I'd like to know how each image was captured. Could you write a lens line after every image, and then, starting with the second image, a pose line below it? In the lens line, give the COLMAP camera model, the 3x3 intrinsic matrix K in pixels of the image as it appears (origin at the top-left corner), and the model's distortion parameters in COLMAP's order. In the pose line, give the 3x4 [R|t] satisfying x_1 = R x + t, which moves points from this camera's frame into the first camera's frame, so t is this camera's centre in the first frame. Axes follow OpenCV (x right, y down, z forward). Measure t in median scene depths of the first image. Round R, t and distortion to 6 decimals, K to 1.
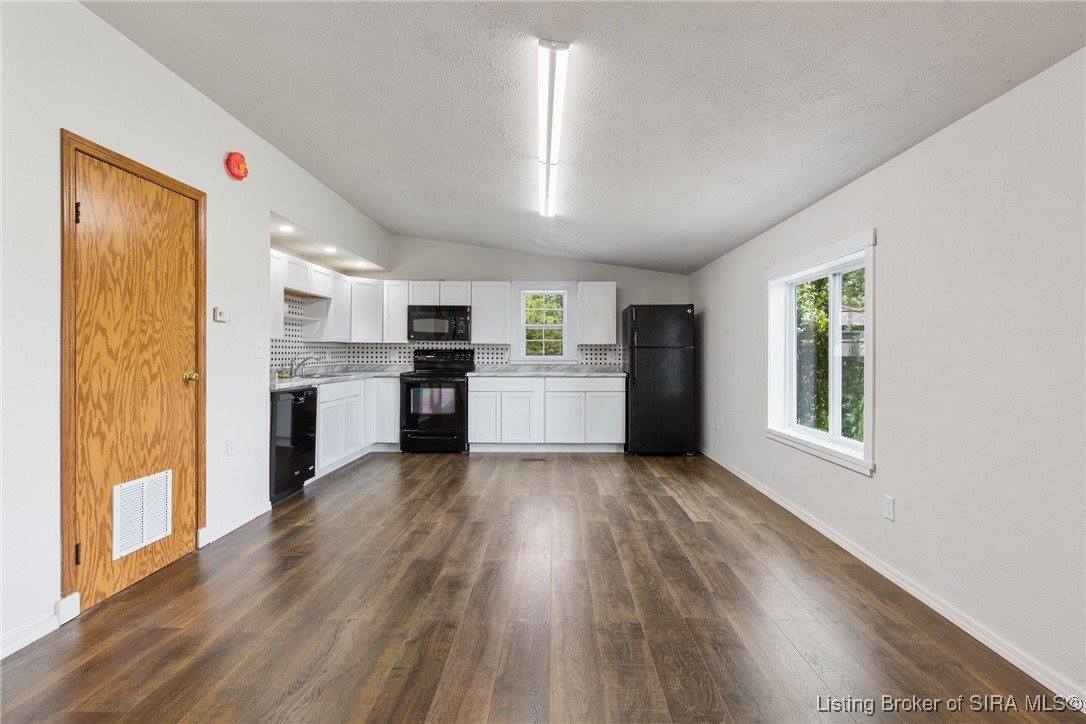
lens RADIAL K [[493.2, 0, 544.2], [0, 493.2, 350.5], [0, 0, 1]] dist [0.003516, -0.001157]
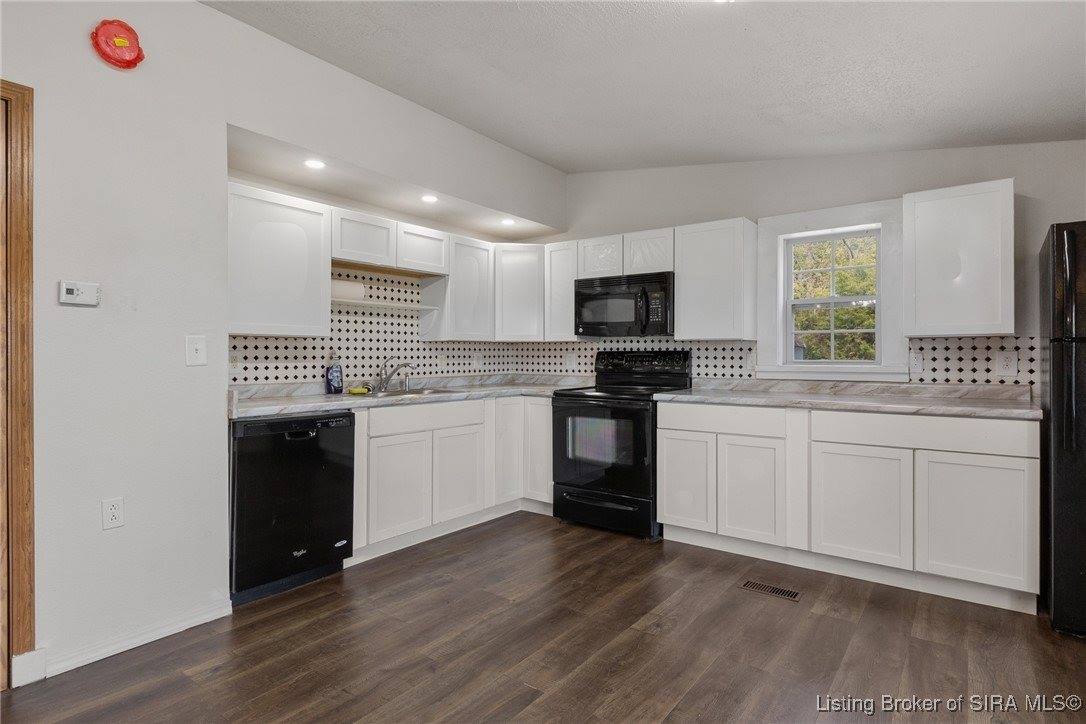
lens RADIAL K [[570.0, 0, 540.9], [0, 570.0, 354.6], [0, 0, 1]] dist [-0.000628, 0.000891]
pose [[0.809892, -0.004631, -0.586561, 0.118678], [0.004420, 0.999989, -0.001792, 0.003257], [0.586563, -0.001141, 0.809903, 0.452916]]
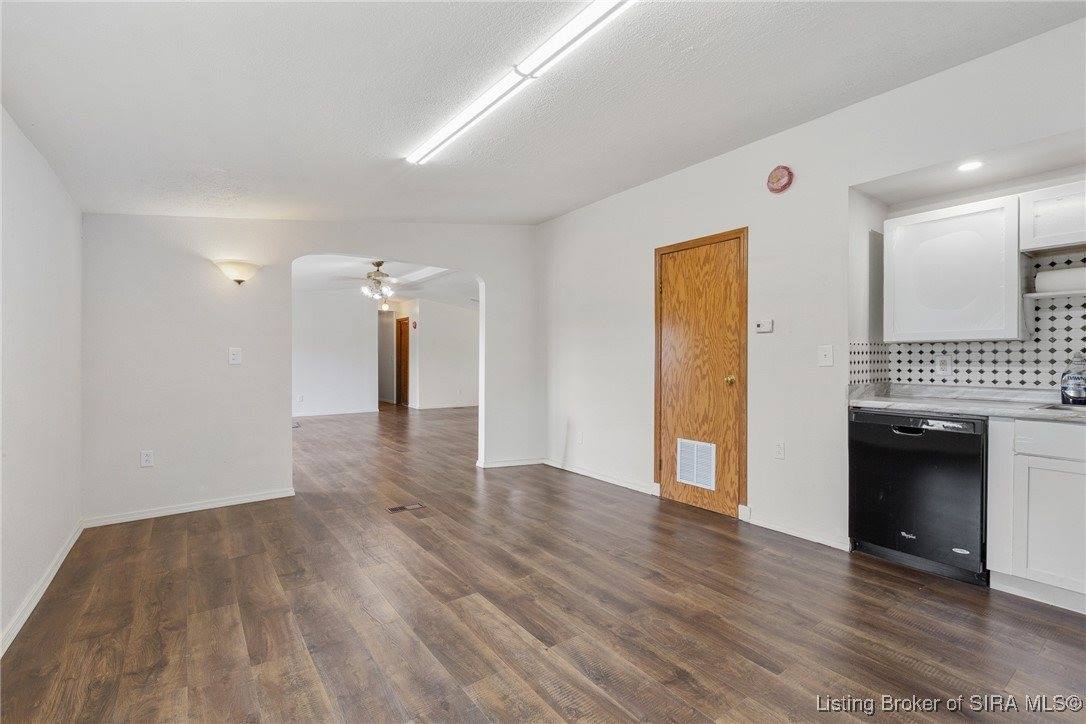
lens RADIAL K [[493.2, 0, 544.9], [0, 493.2, 367.0], [0, 0, 1]] dist [0.003516, -0.001157]
pose [[-0.798688, 0.002839, -0.601739, 0.236641], [-0.001502, 0.999976, 0.006712, 0.007333], [0.601744, 0.006265, -0.798665, 0.934023]]
